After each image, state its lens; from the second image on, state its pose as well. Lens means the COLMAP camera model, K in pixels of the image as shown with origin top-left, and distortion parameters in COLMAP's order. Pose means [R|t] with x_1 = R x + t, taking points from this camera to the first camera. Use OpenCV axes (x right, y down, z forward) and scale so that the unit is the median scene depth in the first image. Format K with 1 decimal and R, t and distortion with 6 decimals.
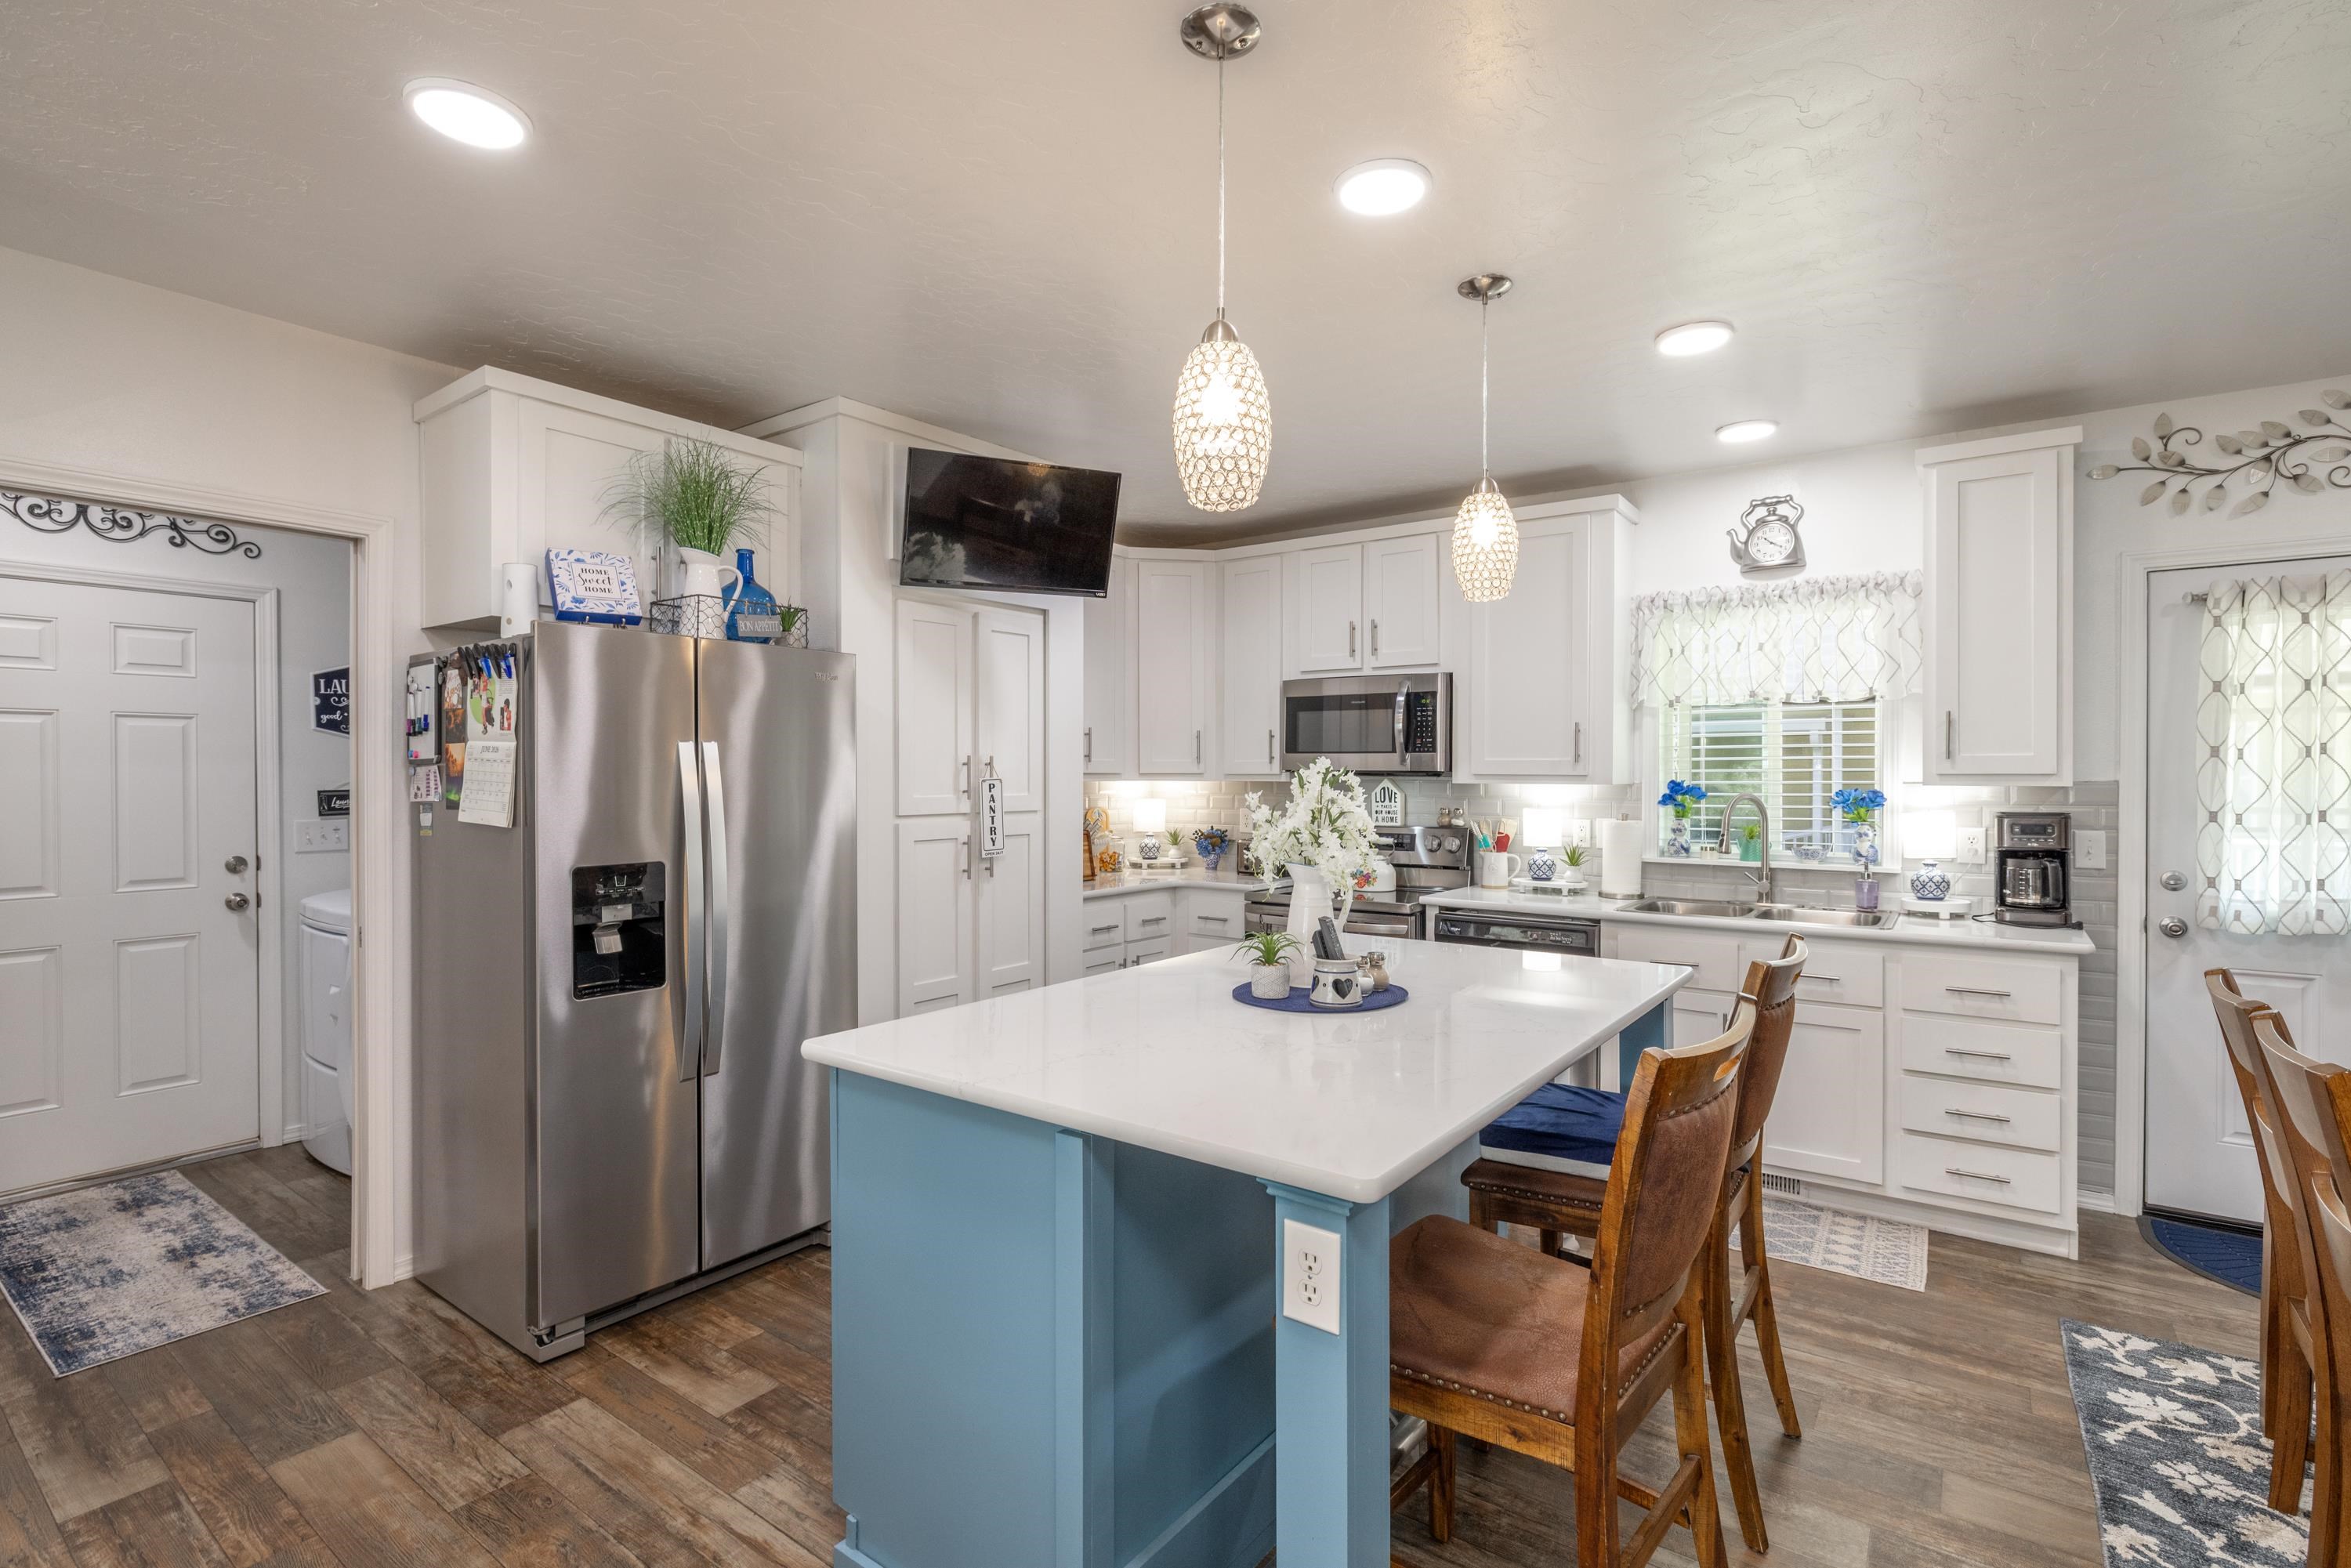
lens RADIAL K [[1103.1, 0, 1199.5], [0, 1103.1, 774.3], [0, 0, 1]] dist [-0.002078, 0.003689]
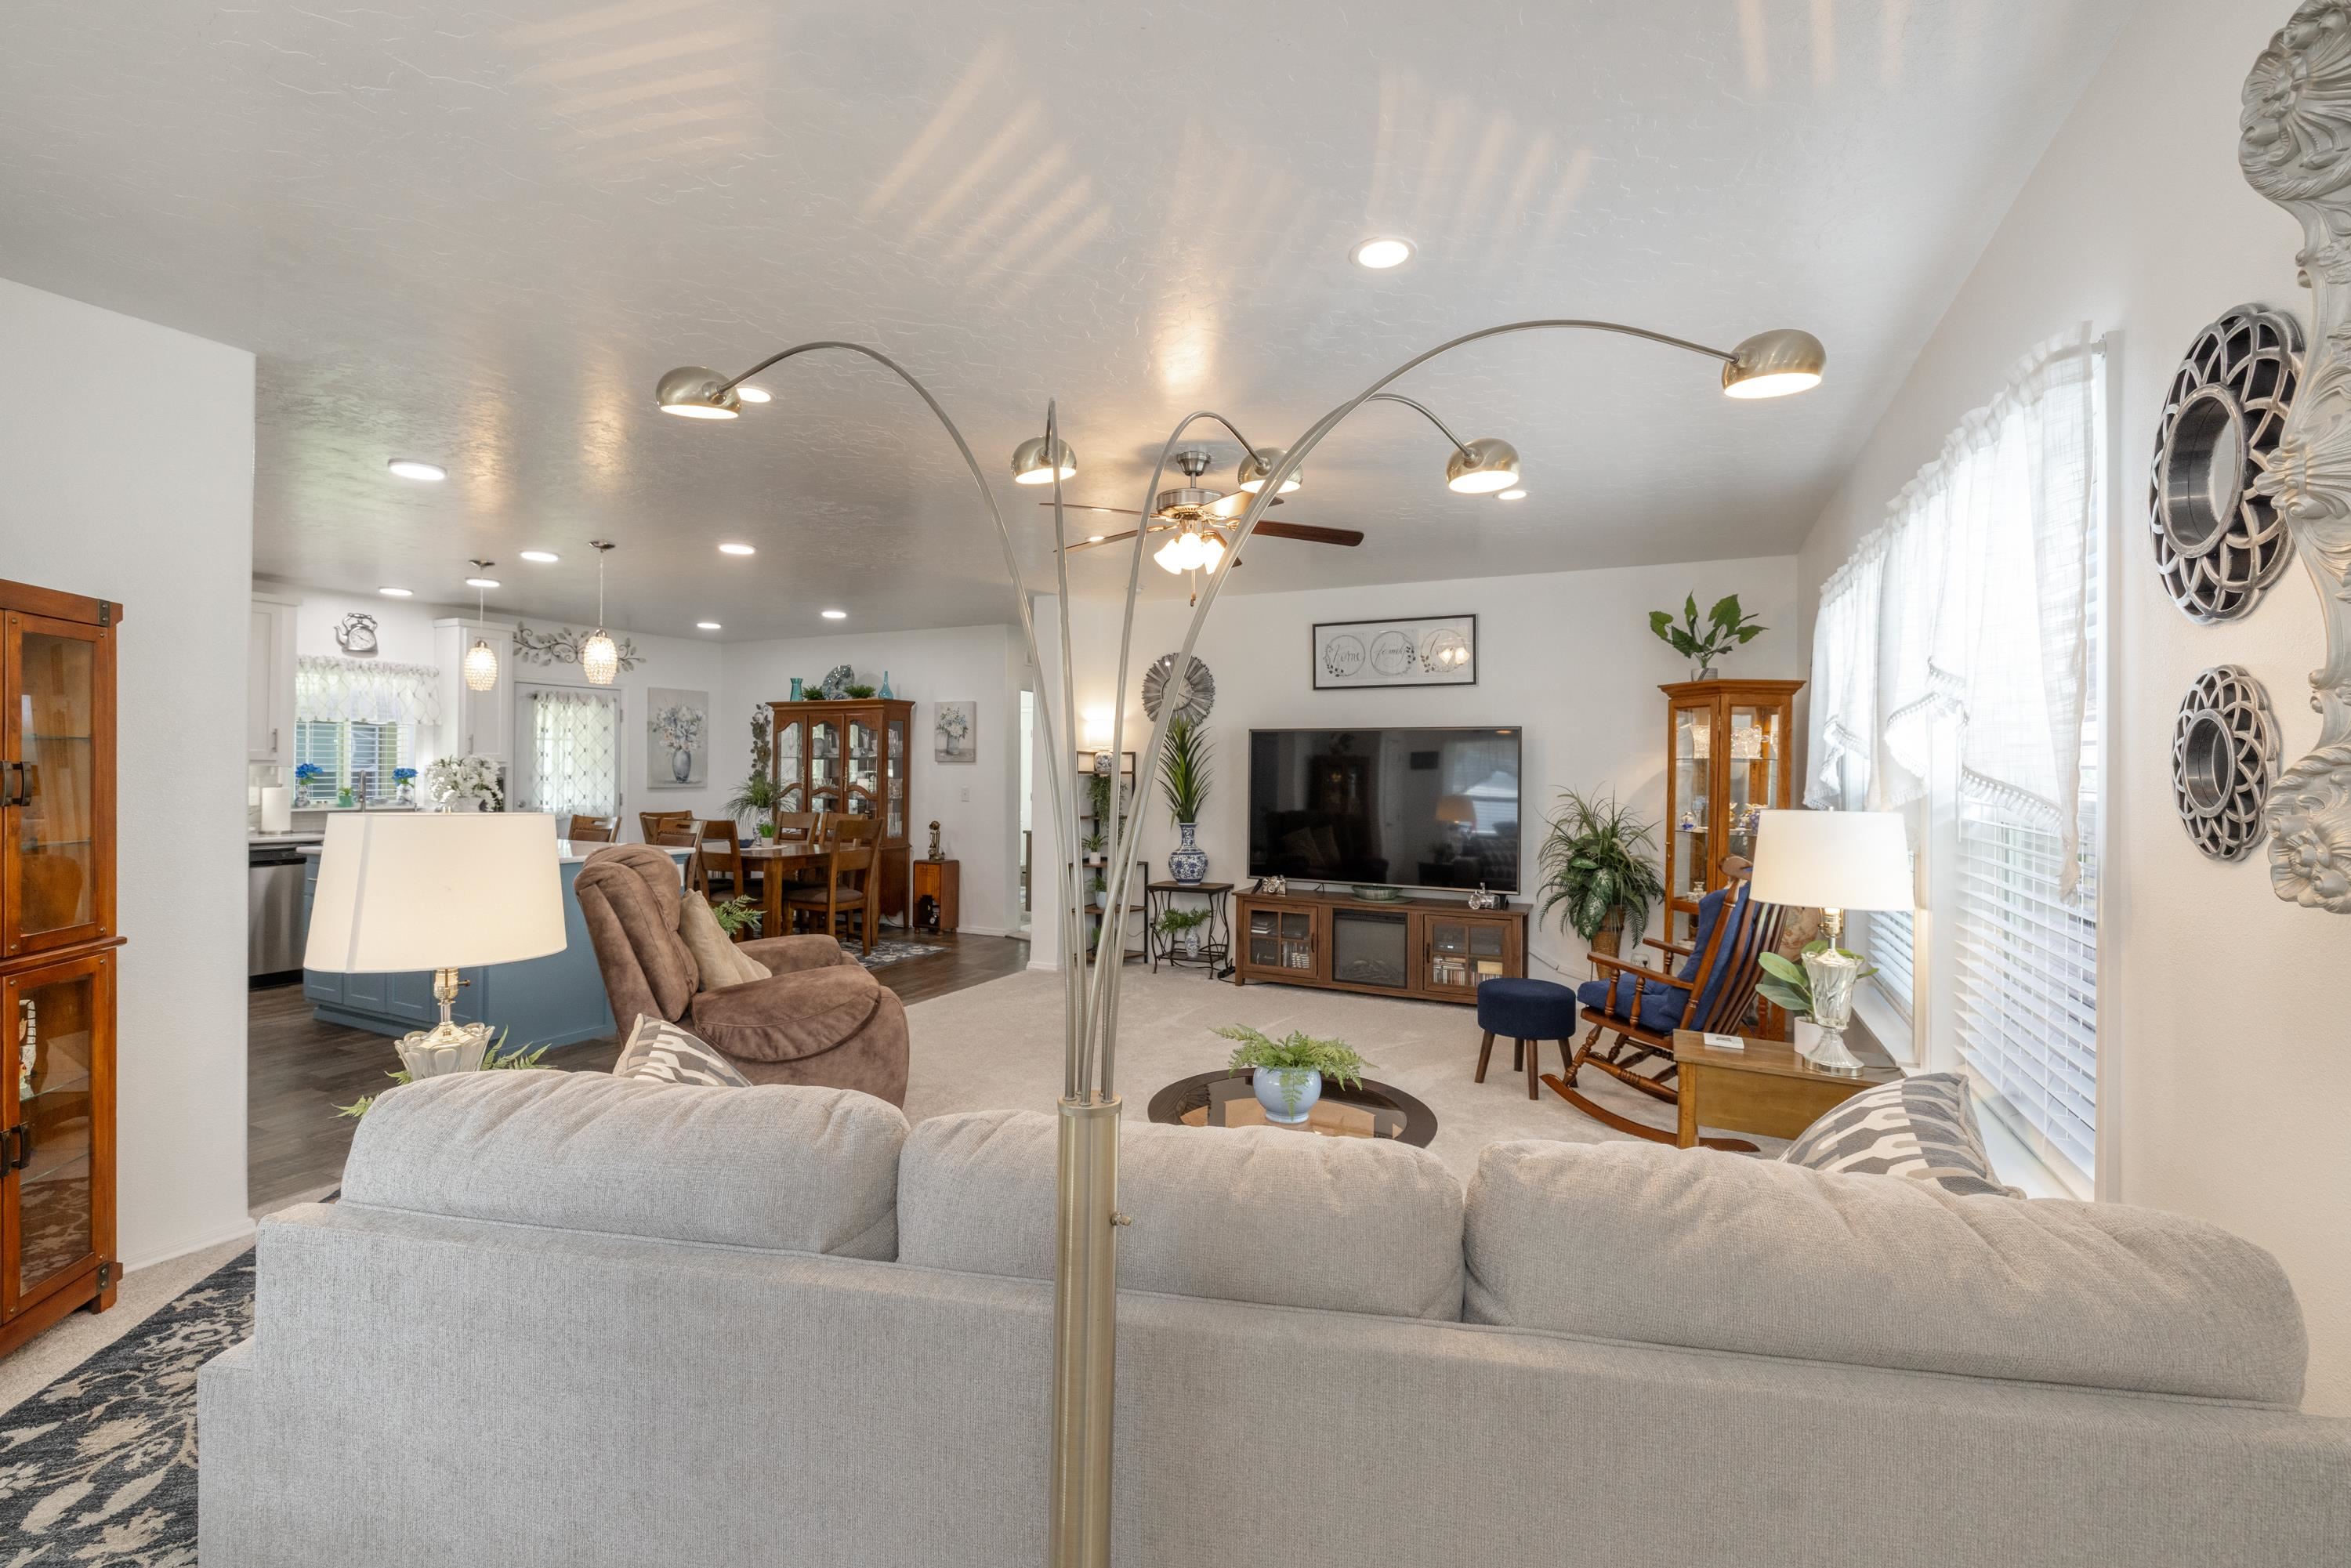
lens RADIAL K [[976.5, 0, 1156.6], [0, 976.5, 763.4], [0, 0, 1]] dist [0.006406, -0.001808]
pose [[-0.151313, 0.004183, 0.988477, -1.650197], [-0.007280, 0.999959, -0.005346, 0.004506], [-0.988459, -0.008005, -0.151276, -0.120725]]
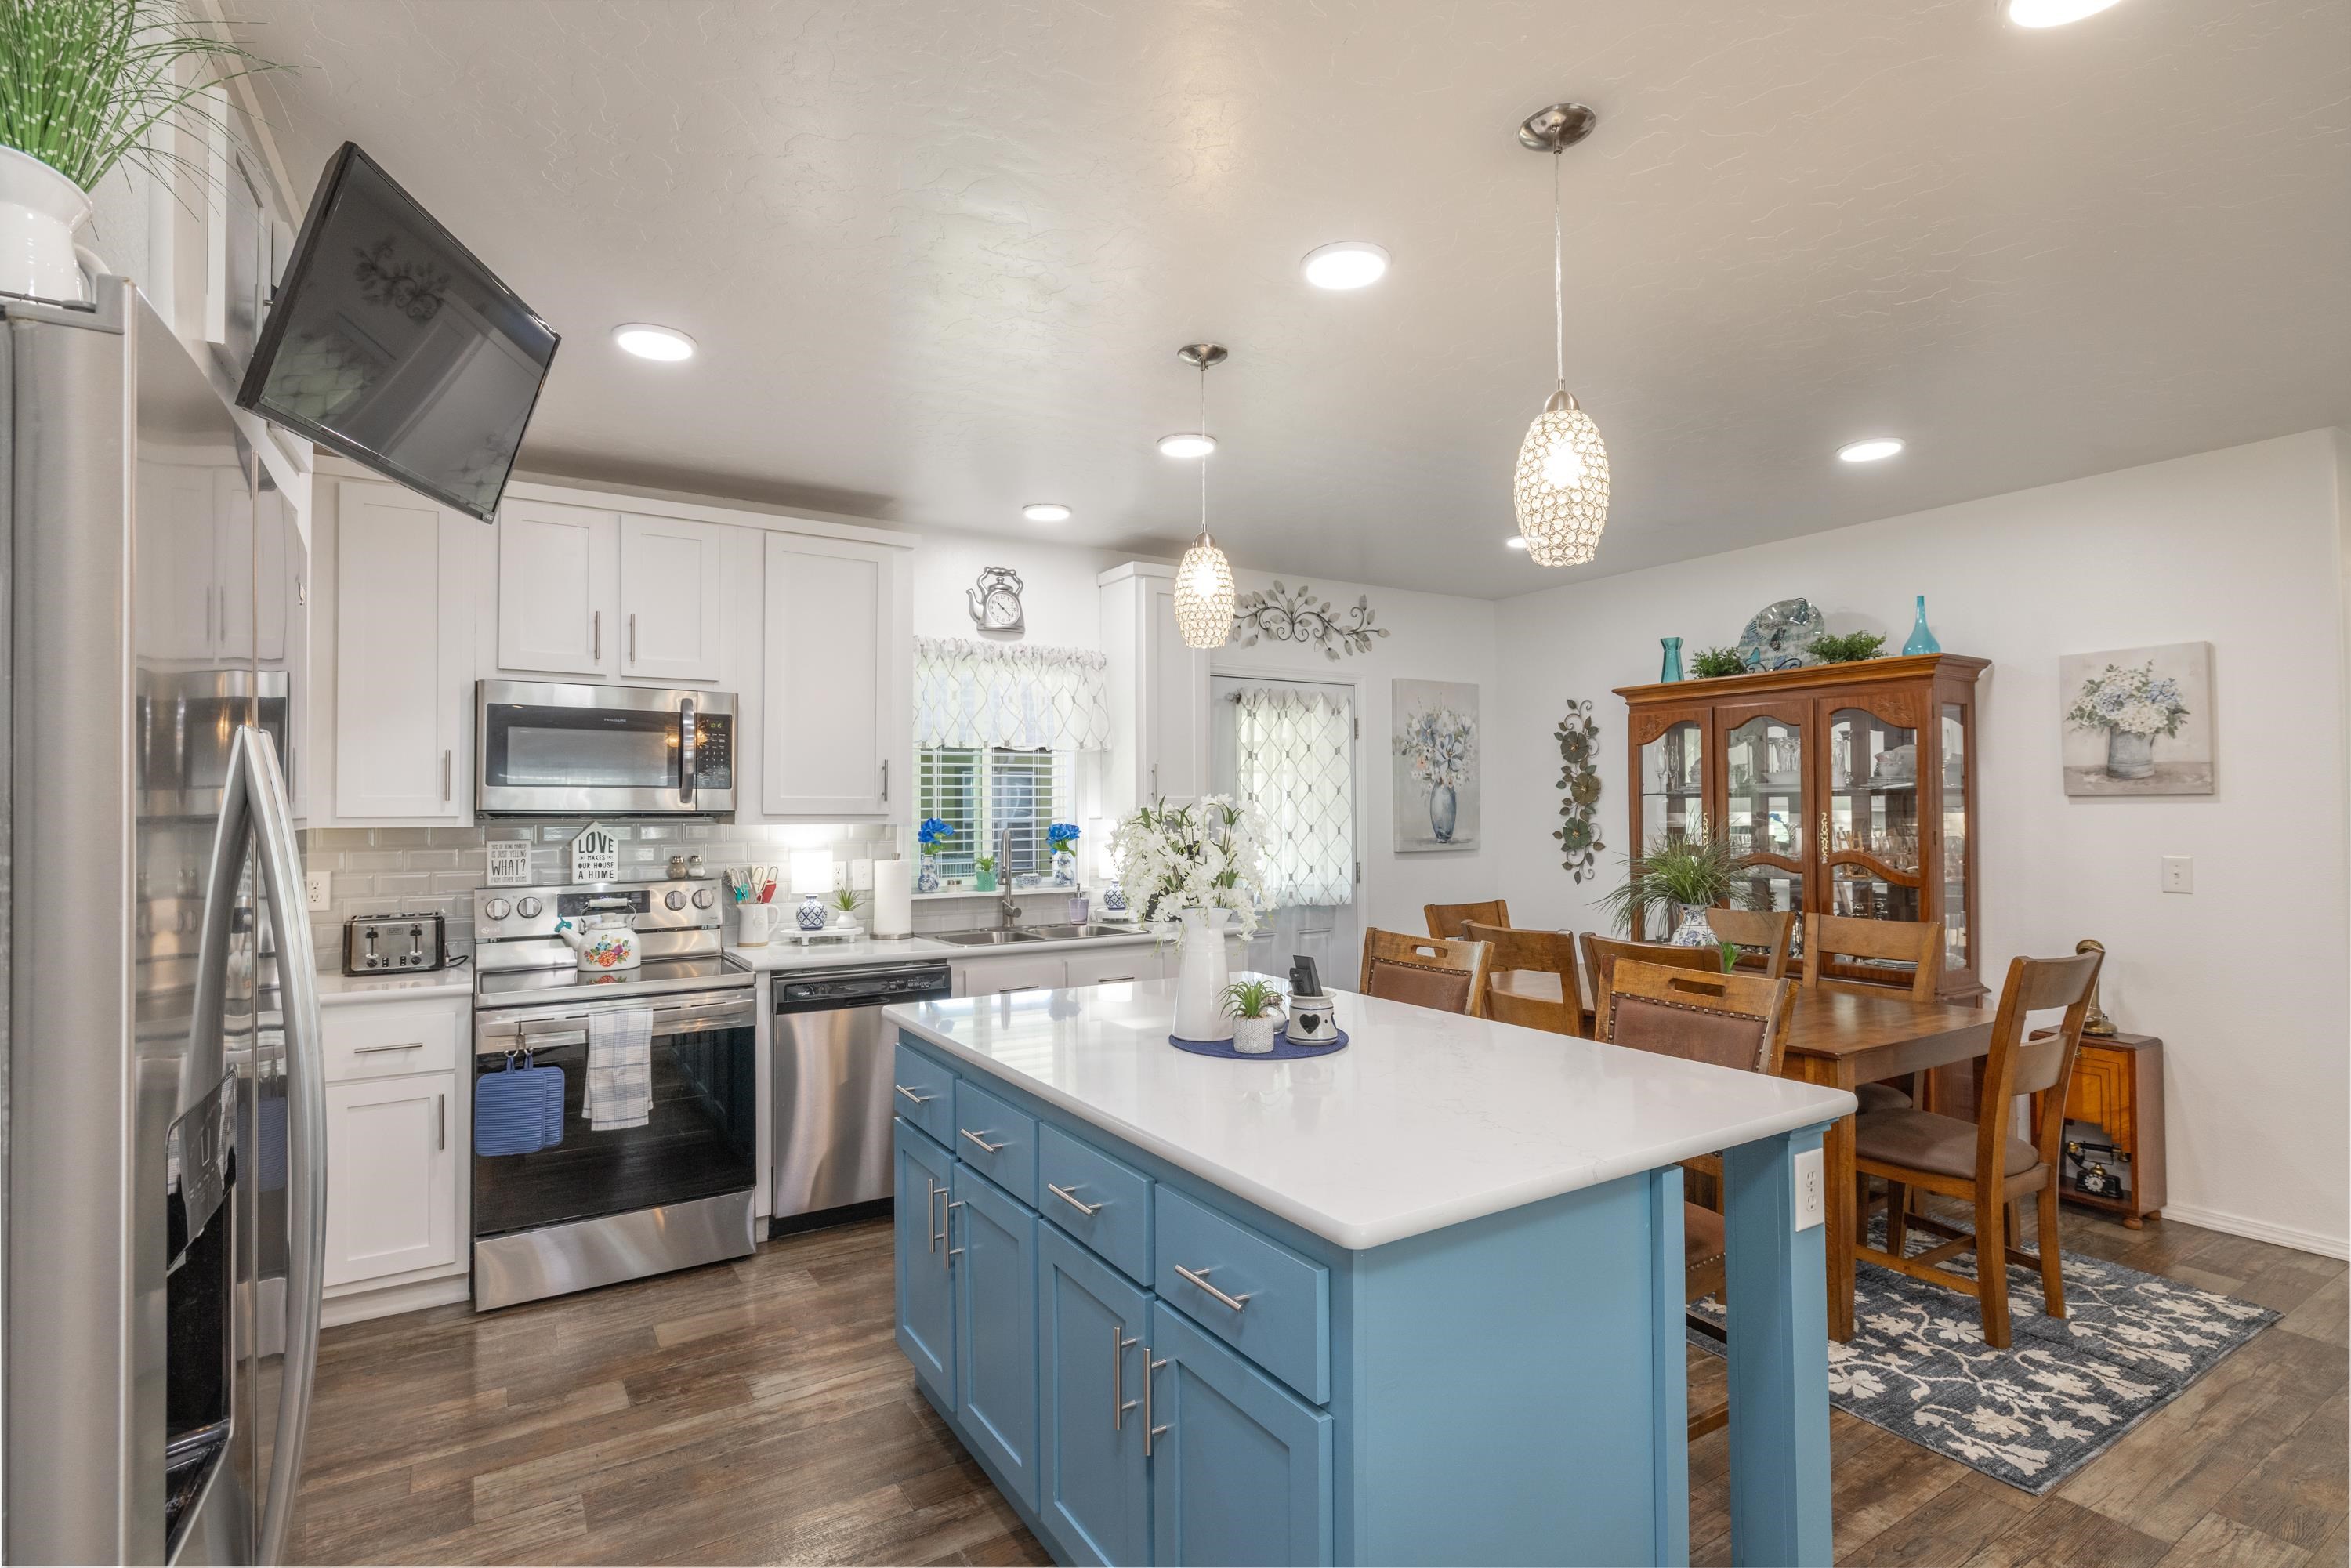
lens RADIAL K [[1103.1, 0, 1188.0], [0, 1103.1, 792.7], [0, 0, 1]] dist [-0.002078, 0.003689]
pose [[0.385737, 0.011526, 0.922537, -0.553690], [0.006987, 0.999857, -0.015413, -0.001677], [-0.922582, 0.012391, 0.385602, 0.471806]]
